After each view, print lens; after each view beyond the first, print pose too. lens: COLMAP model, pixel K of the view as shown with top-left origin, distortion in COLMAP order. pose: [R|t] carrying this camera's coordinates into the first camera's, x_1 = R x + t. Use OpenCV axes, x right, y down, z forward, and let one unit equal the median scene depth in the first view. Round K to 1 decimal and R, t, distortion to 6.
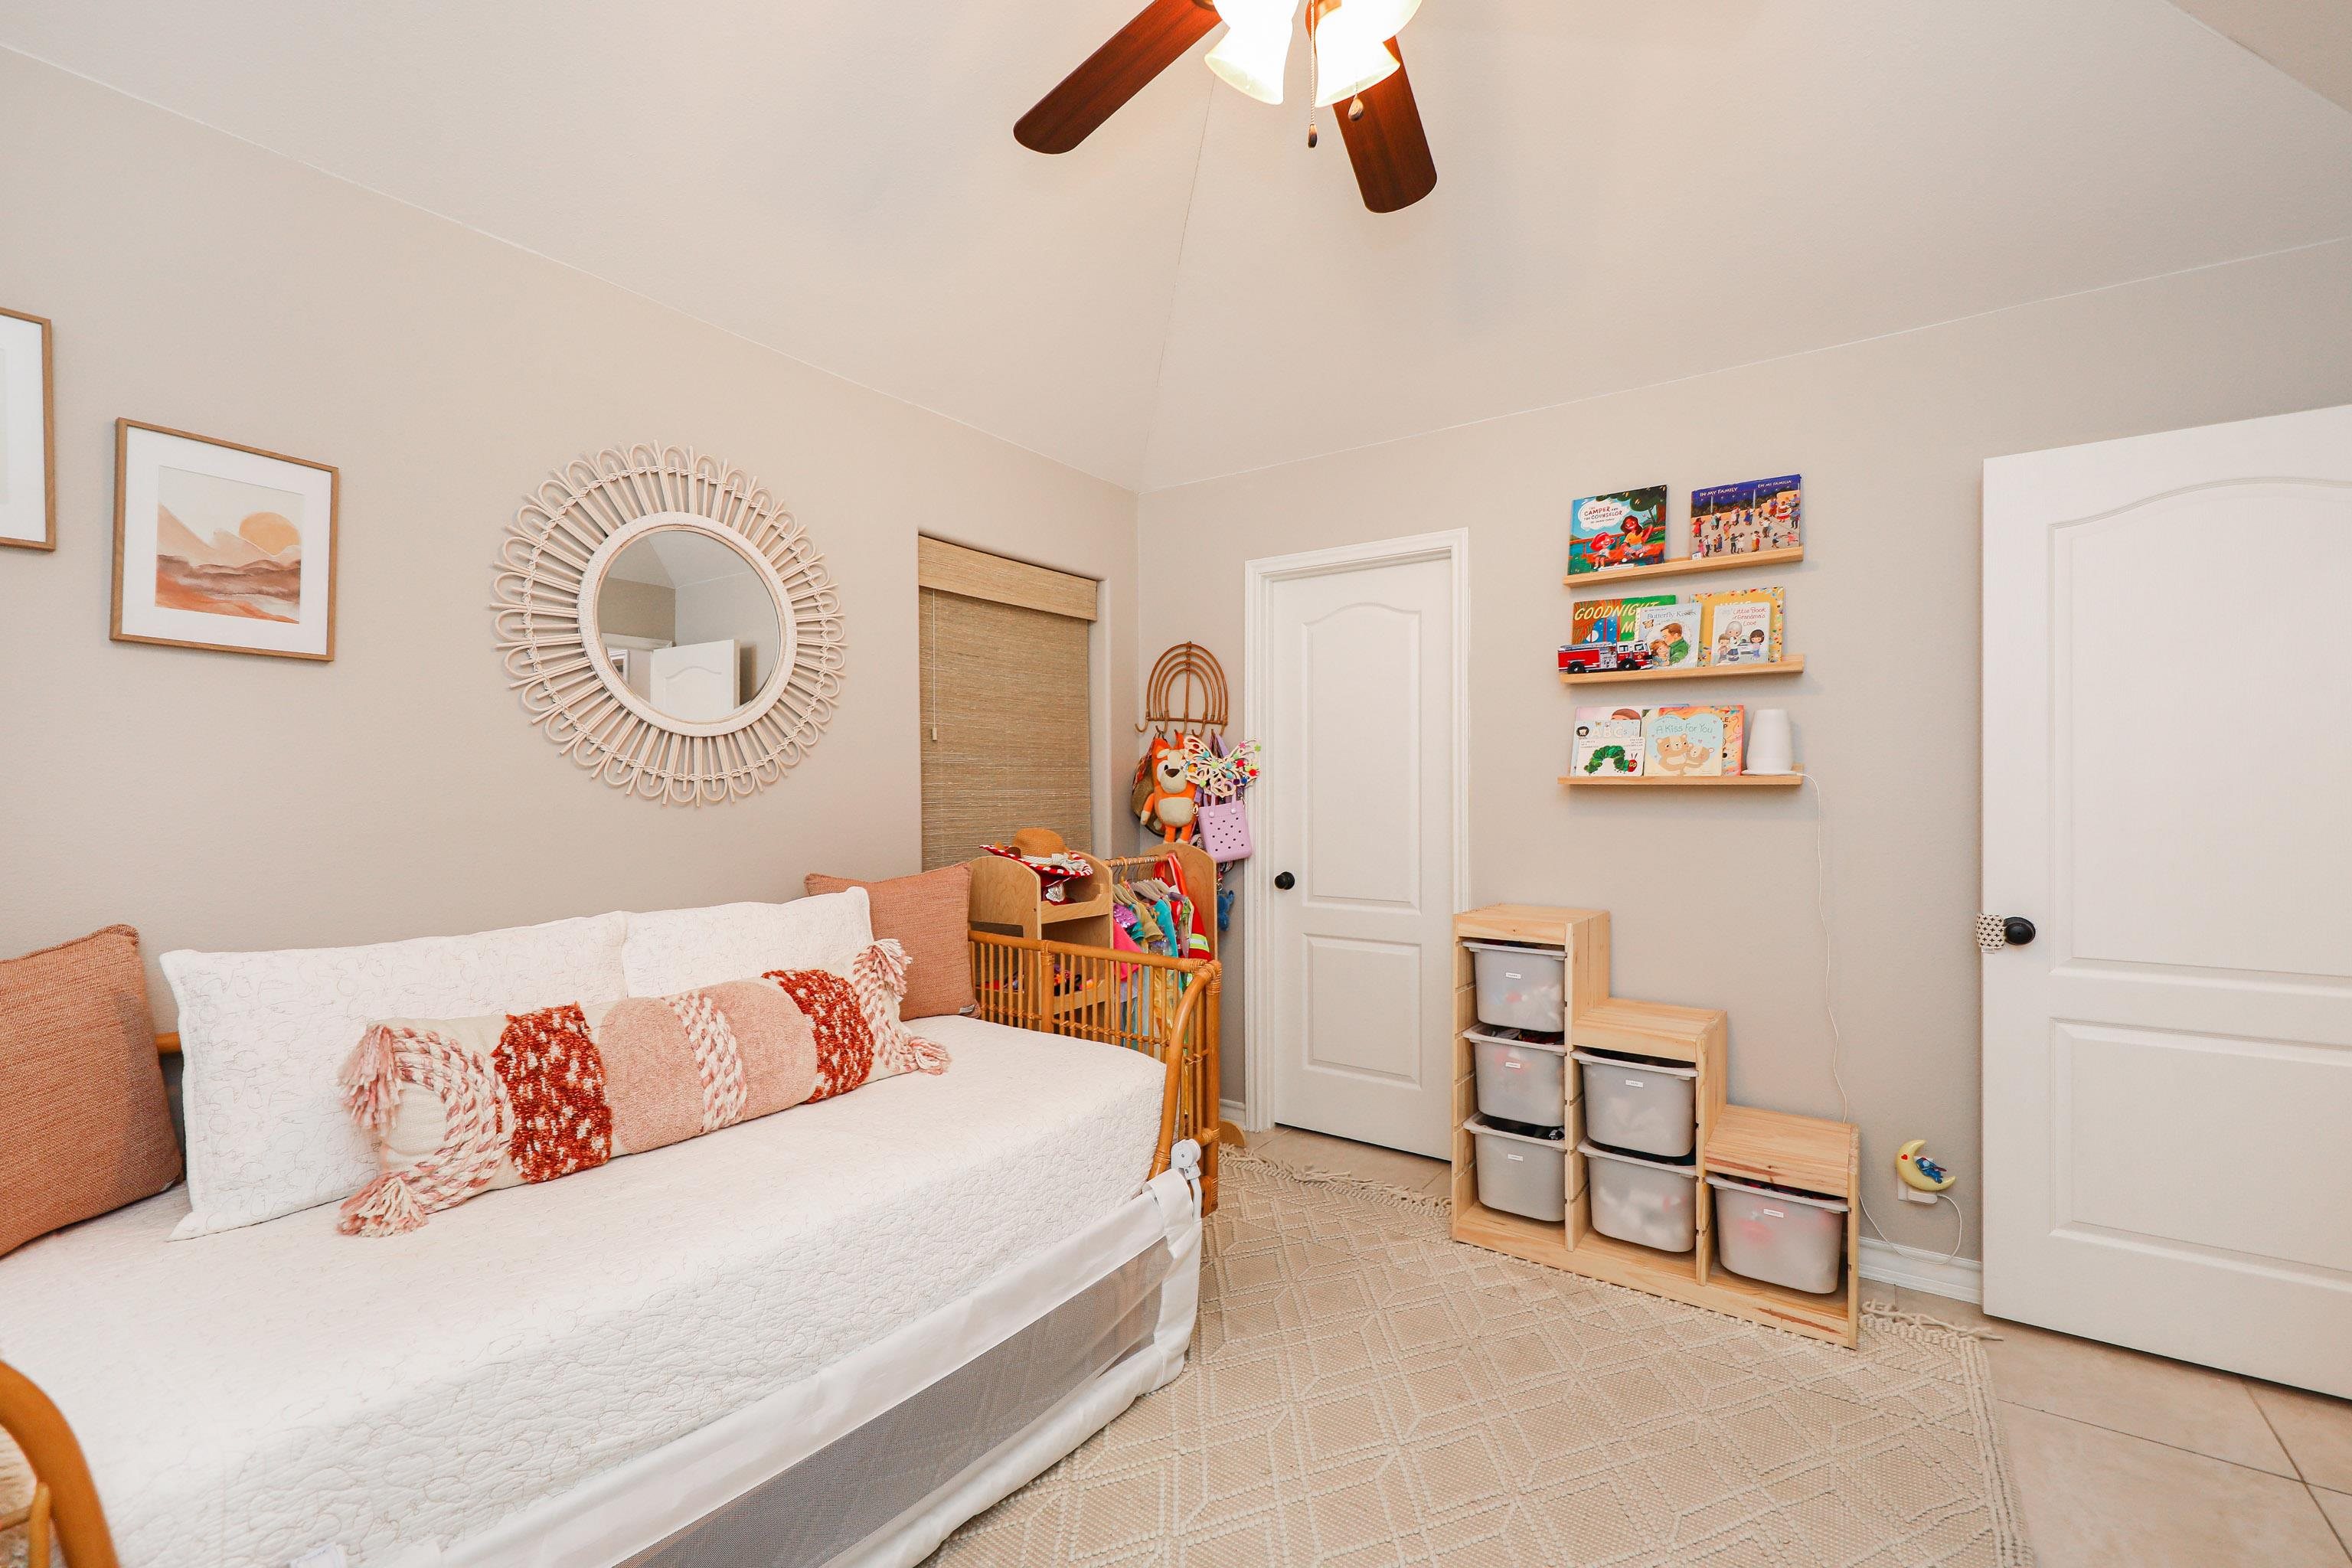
lens RADIAL K [[950.8, 0, 1176.0], [0, 950.8, 784.0], [0, 0, 1]] dist [0.015333, -0.008274]
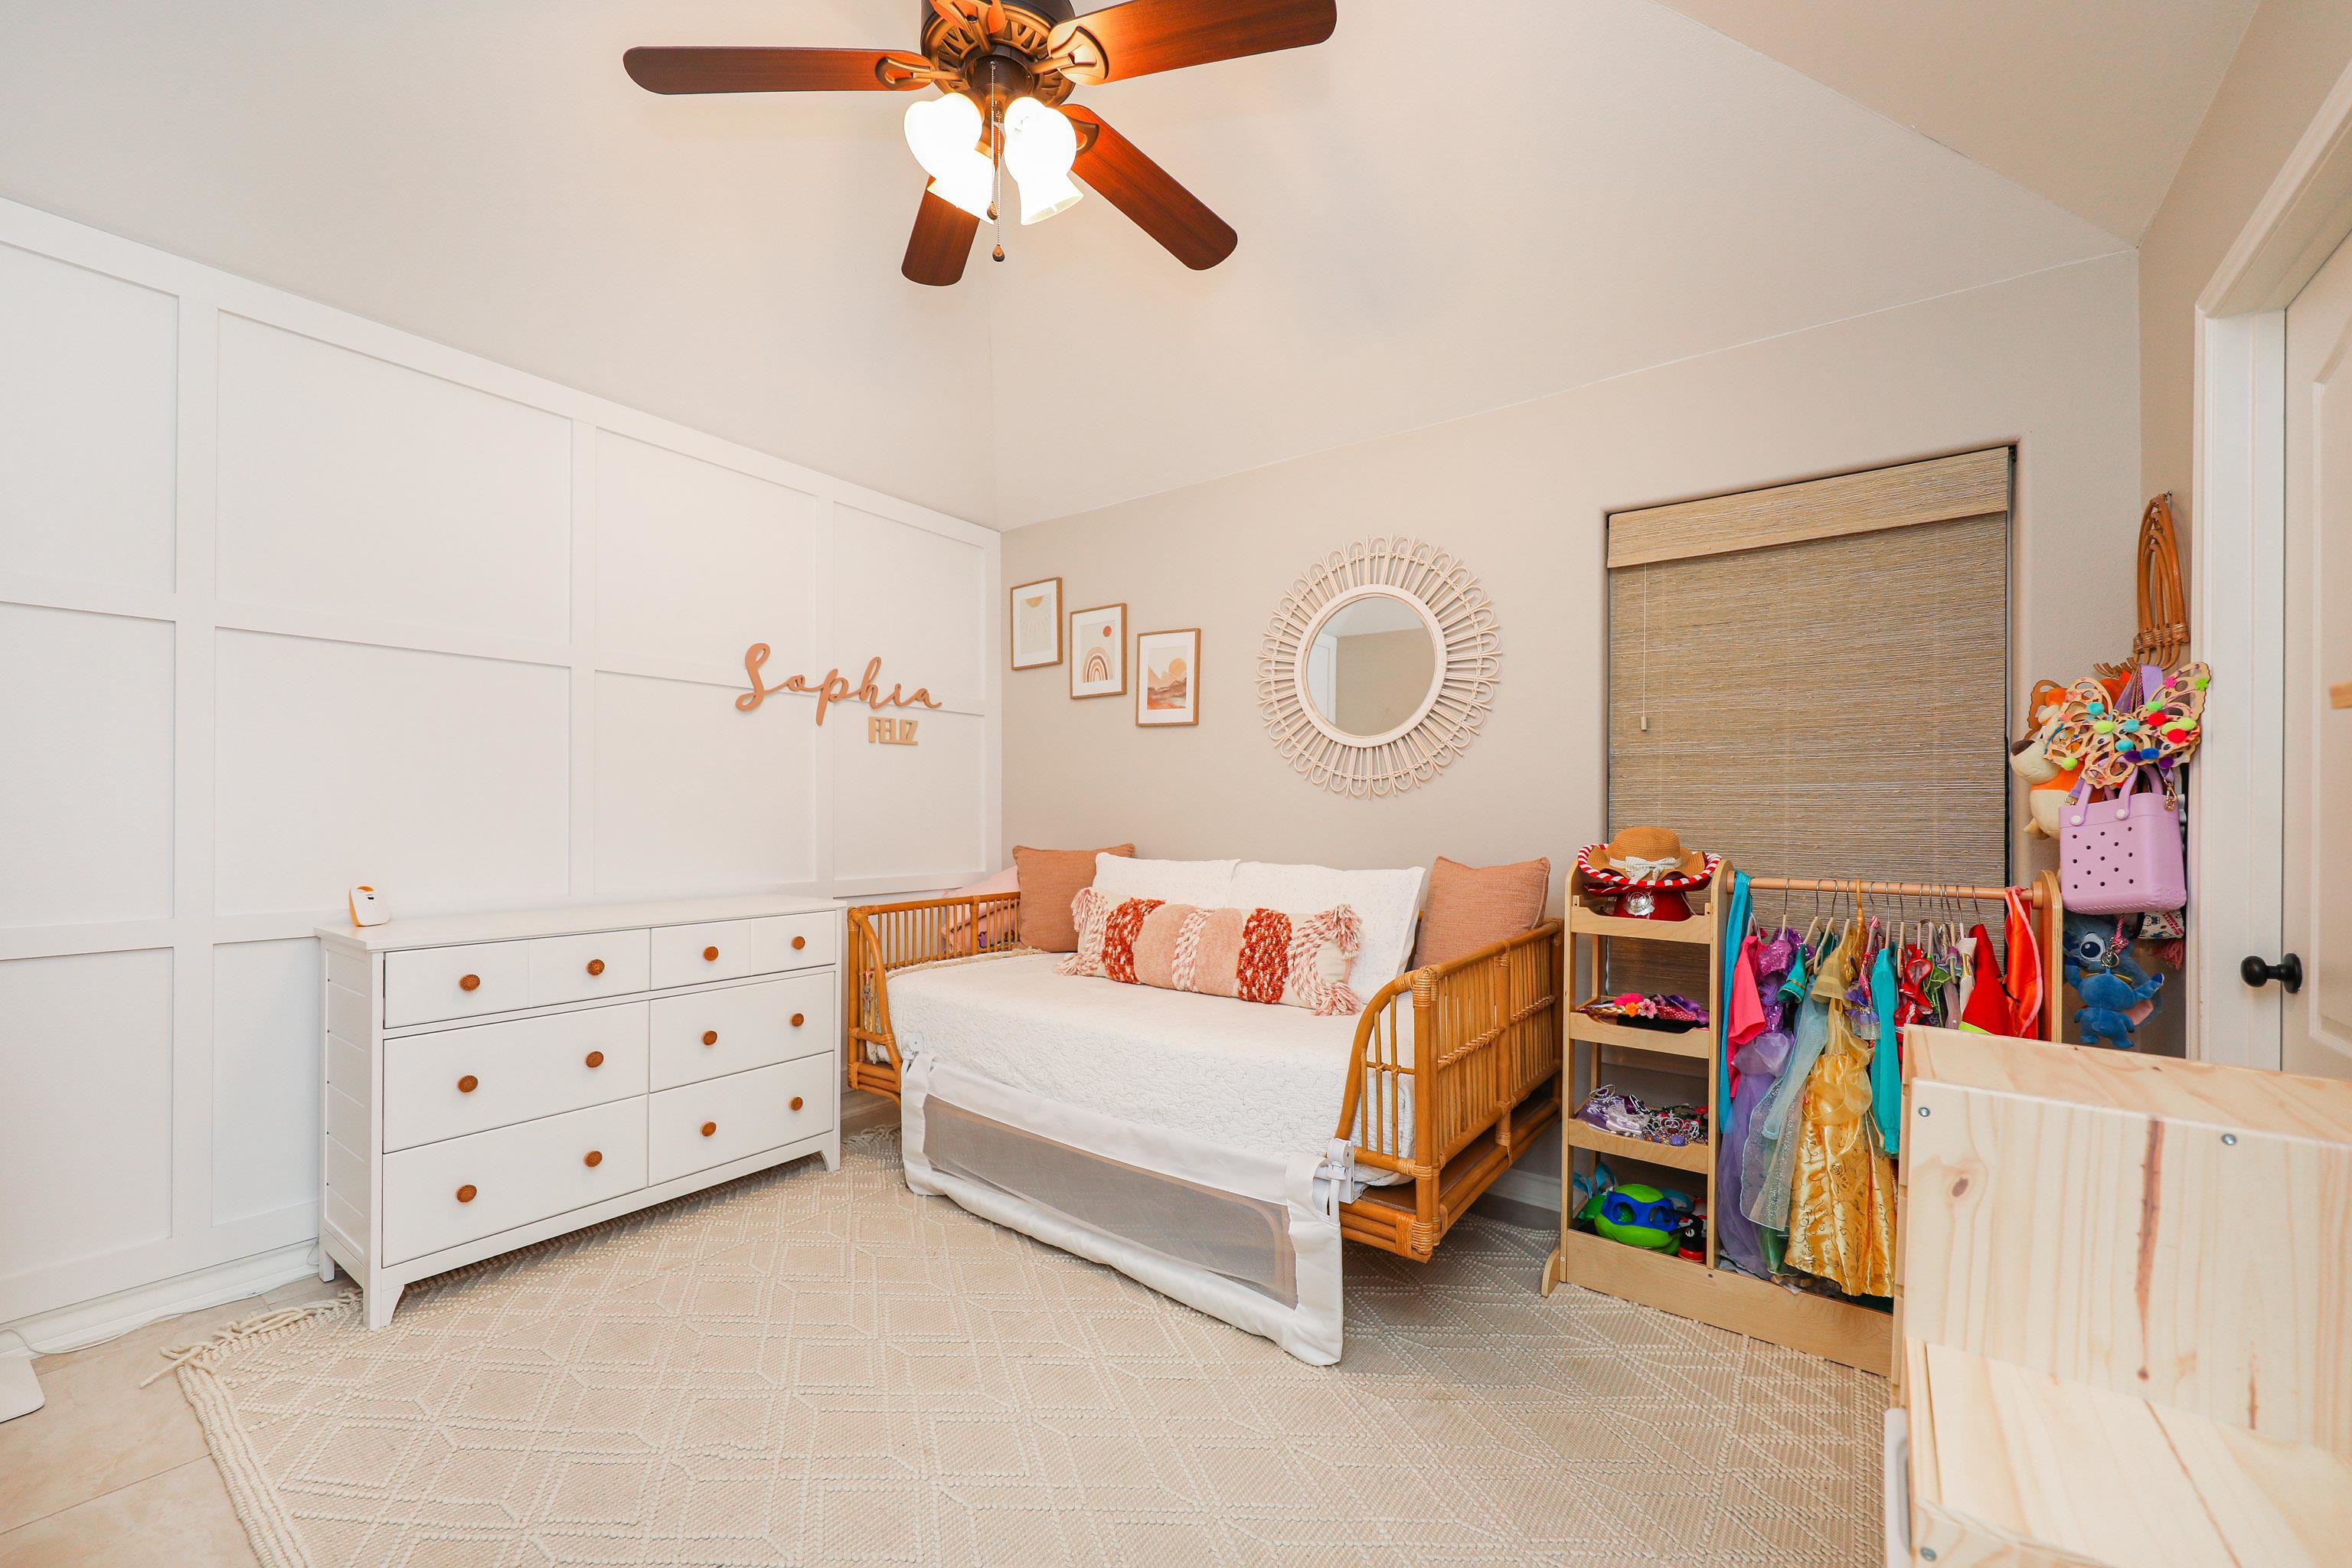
lens RADIAL K [[918.4, 0, 1188.1], [0, 918.4, 799.9], [0, 0, 1]] dist [0.013172, -0.007428]
pose [[0.020943, -0.008181, -0.999747, 0.971795], [0.000518, 0.999966, -0.008172, 0.043741], [0.999781, -0.000346, 0.020947, 0.864696]]
